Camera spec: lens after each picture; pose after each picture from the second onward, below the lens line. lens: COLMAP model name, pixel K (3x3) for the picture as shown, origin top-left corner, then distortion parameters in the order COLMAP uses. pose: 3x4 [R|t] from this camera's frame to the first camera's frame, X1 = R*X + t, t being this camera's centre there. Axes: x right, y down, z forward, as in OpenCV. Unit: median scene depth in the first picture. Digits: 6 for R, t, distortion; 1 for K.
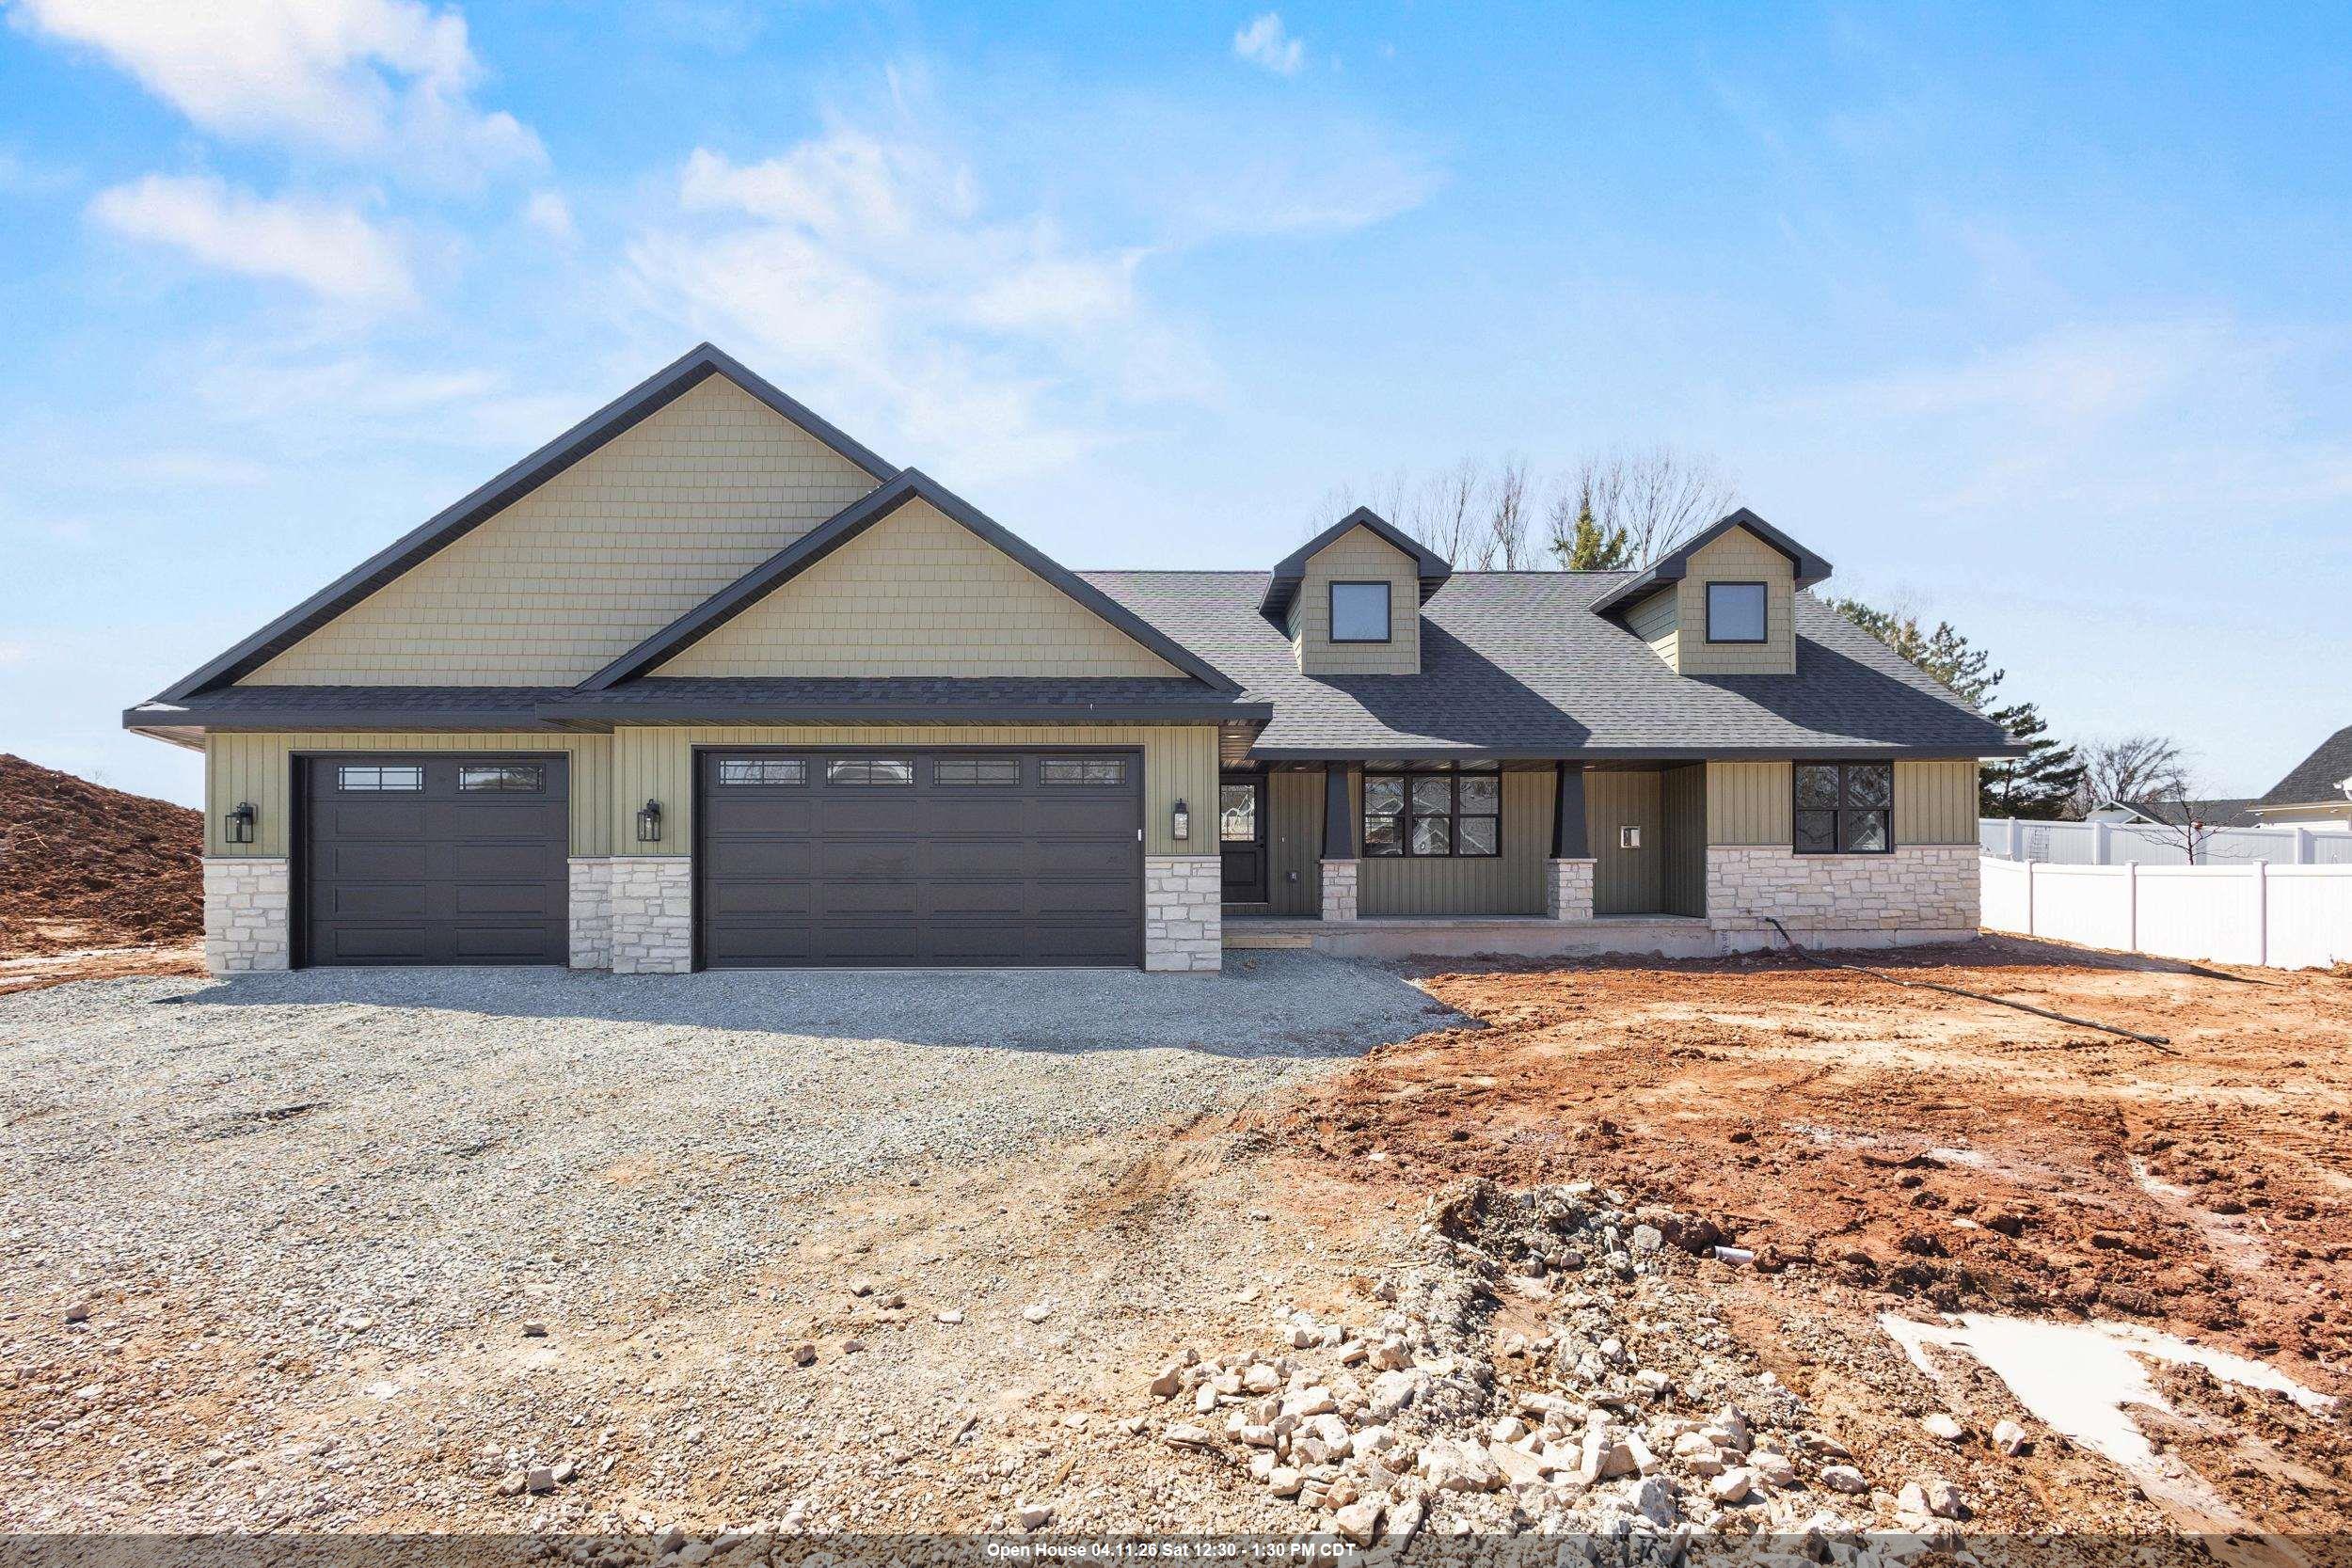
lens RADIAL K [[1074.8, 0, 1181.8], [0, 1074.8, 870.0], [0, 0, 1]] dist [0.012808, -0.004345]
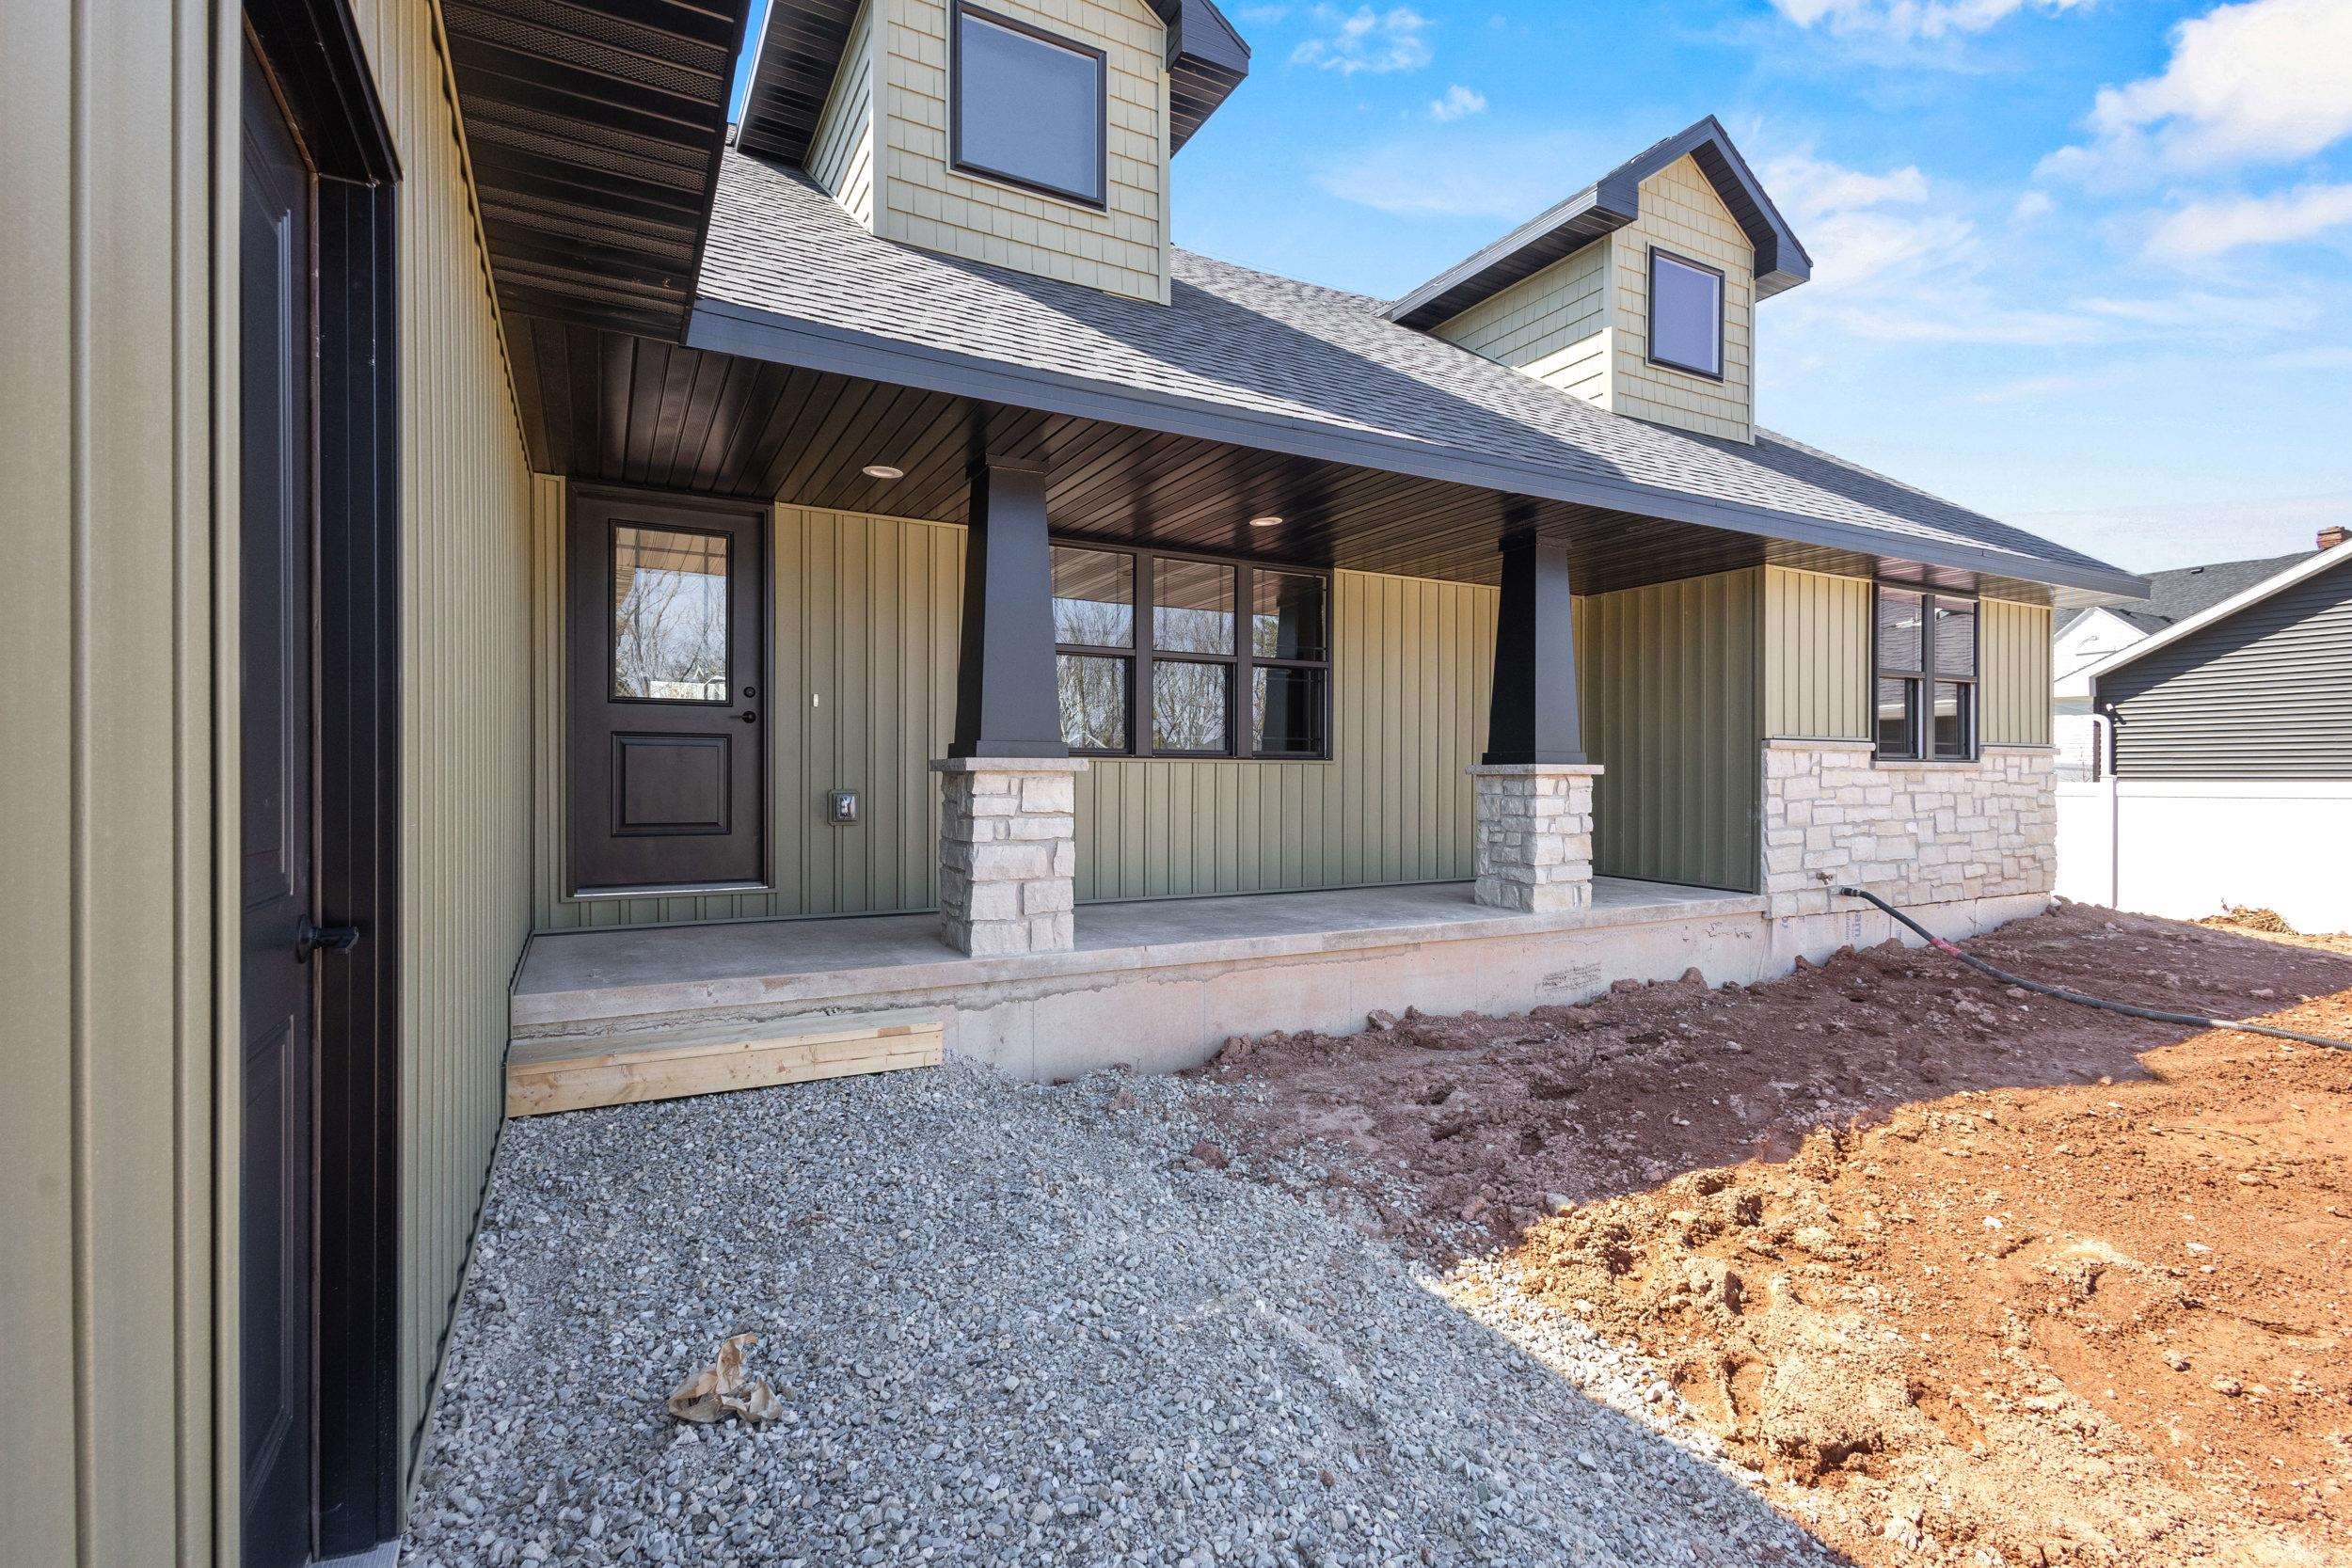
lens RADIAL K [[1074.8, 0, 1169.8], [0, 1074.8, 780.0], [0, 0, 1]] dist [0.012808, -0.004345]
pose [[0.891046, 0.004250, 0.453893, 0.054099], [-0.005631, 0.999983, 0.001691, -0.005908], [-0.453878, -0.004063, 0.891055, 0.898804]]
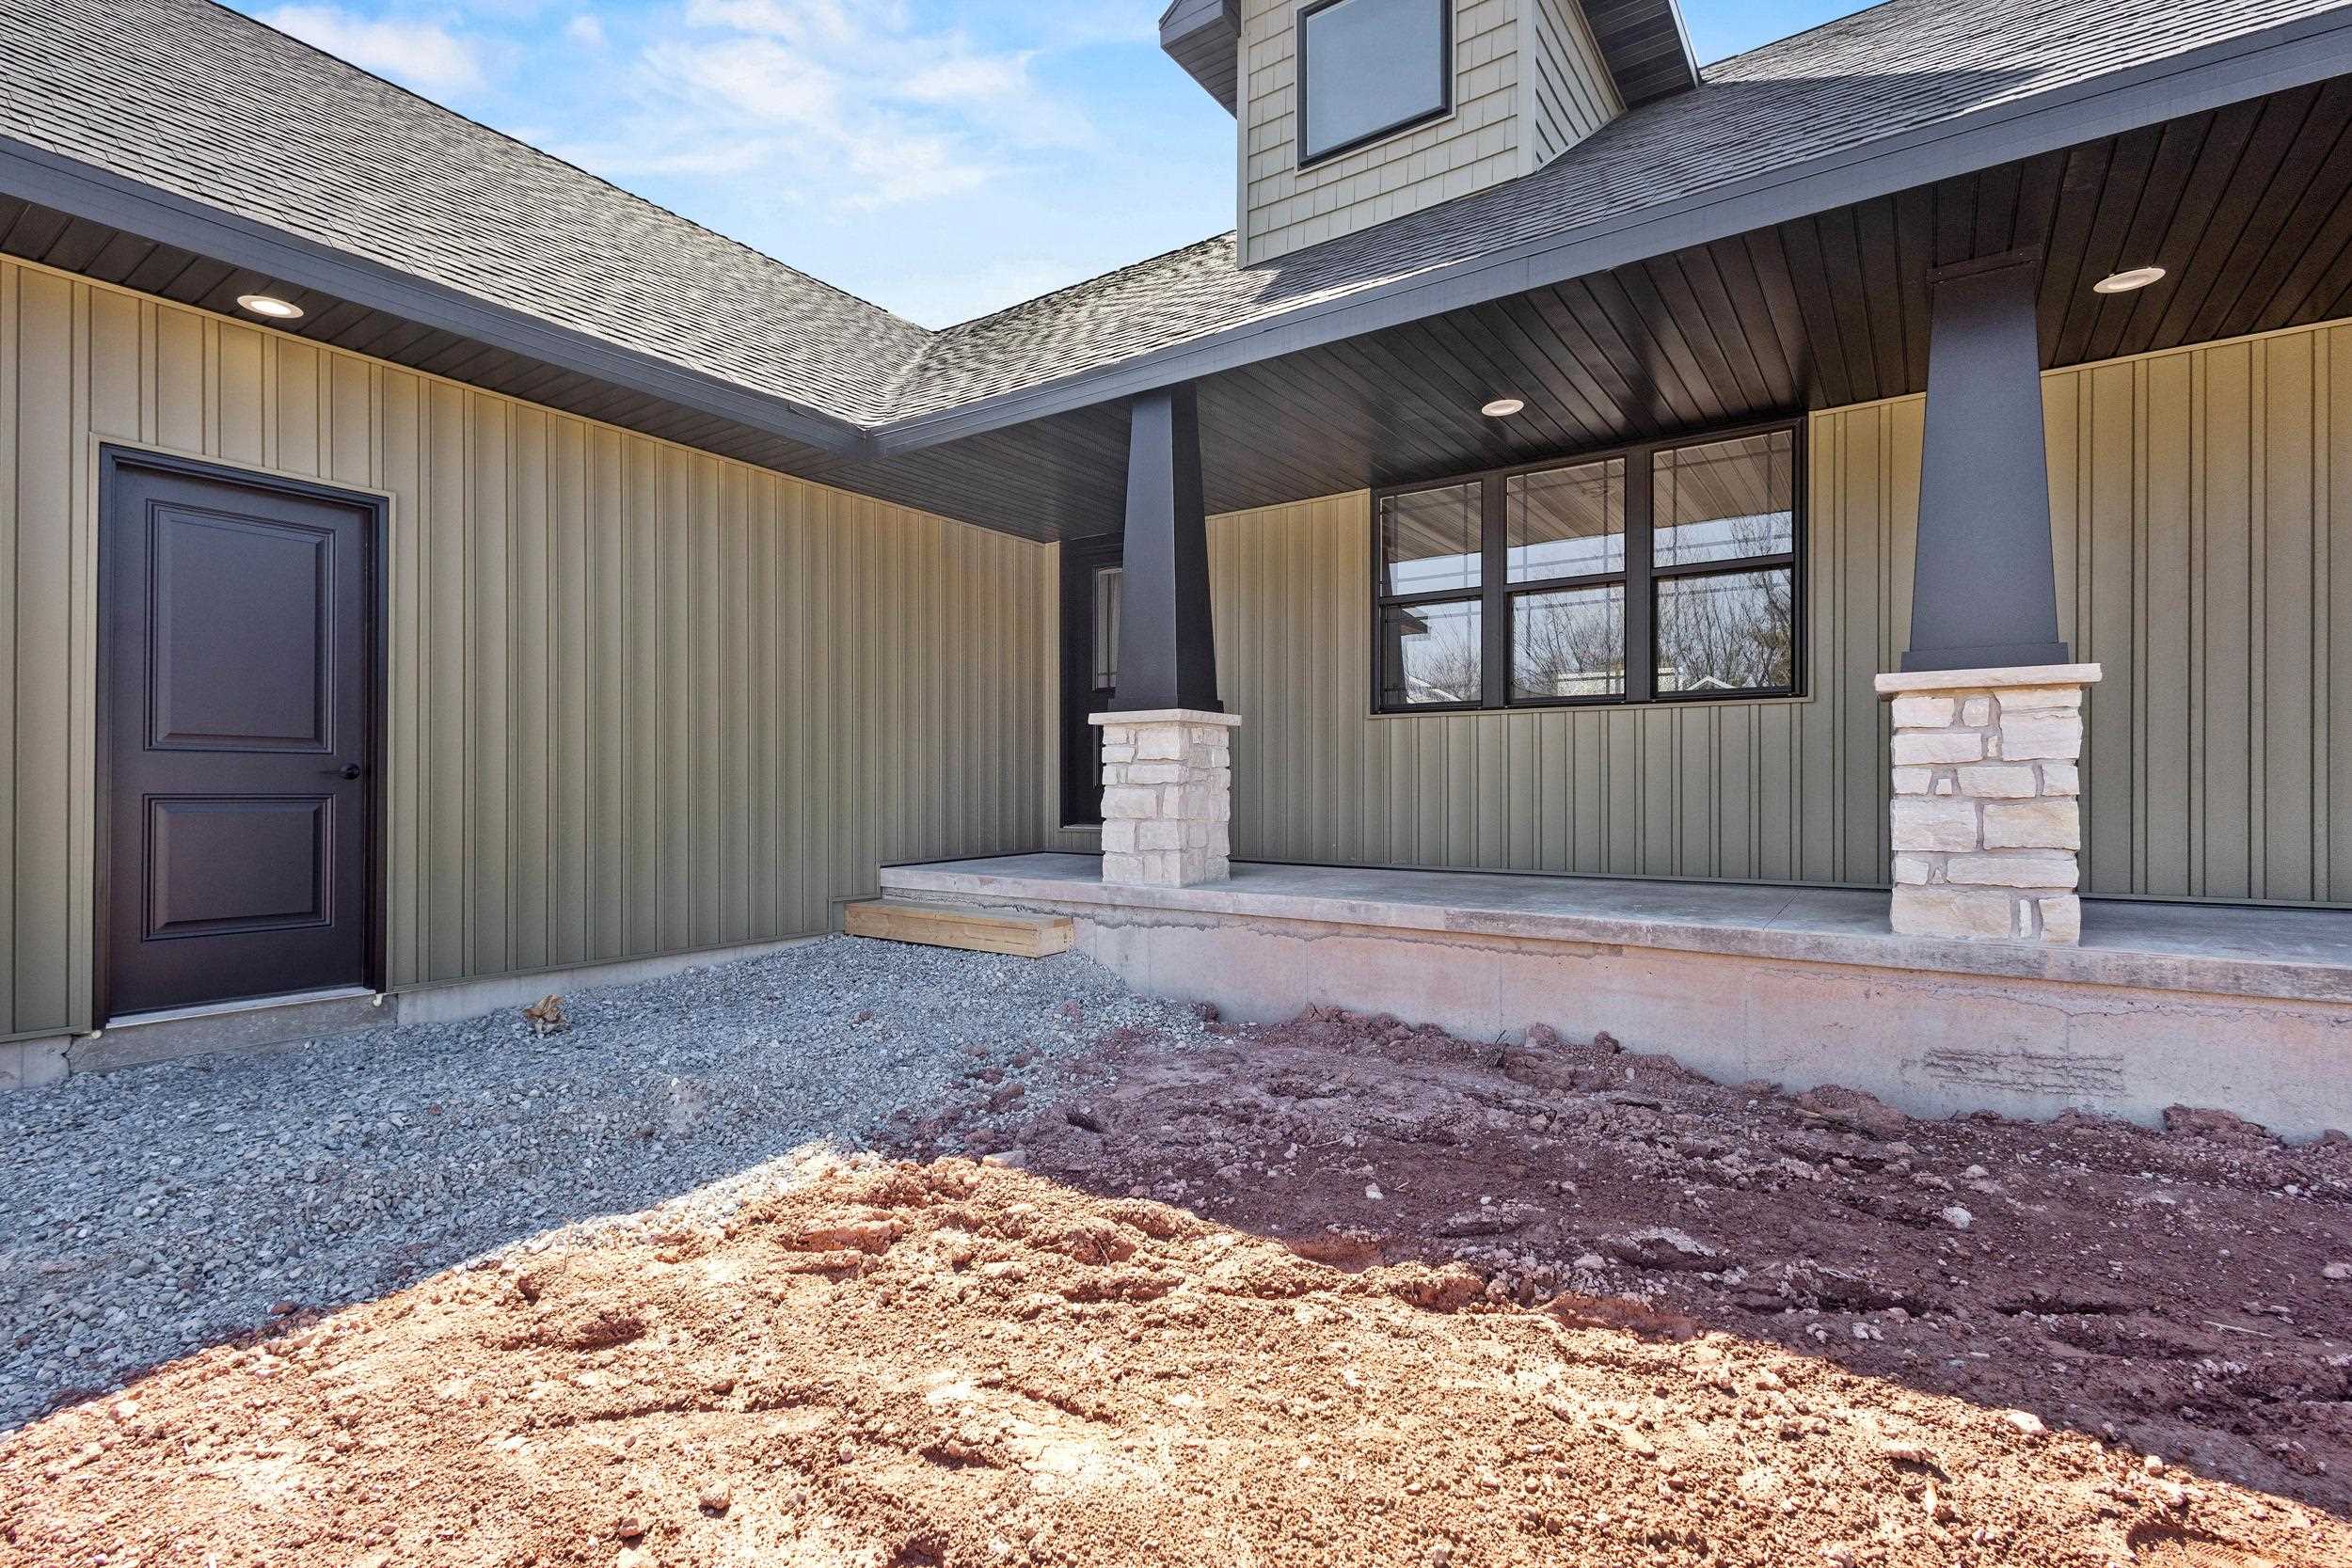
lens RADIAL K [[1074.8, 0, 1175.1], [0, 1074.8, 780.2], [0, 0, 1]] dist [0.012808, -0.004345]
pose [[0.810186, -0.000633, -0.586172, 0.465294], [-0.000099, 0.999999, -0.001217, 0.016504], [0.586172, 0.001044, 0.810186, 0.922512]]
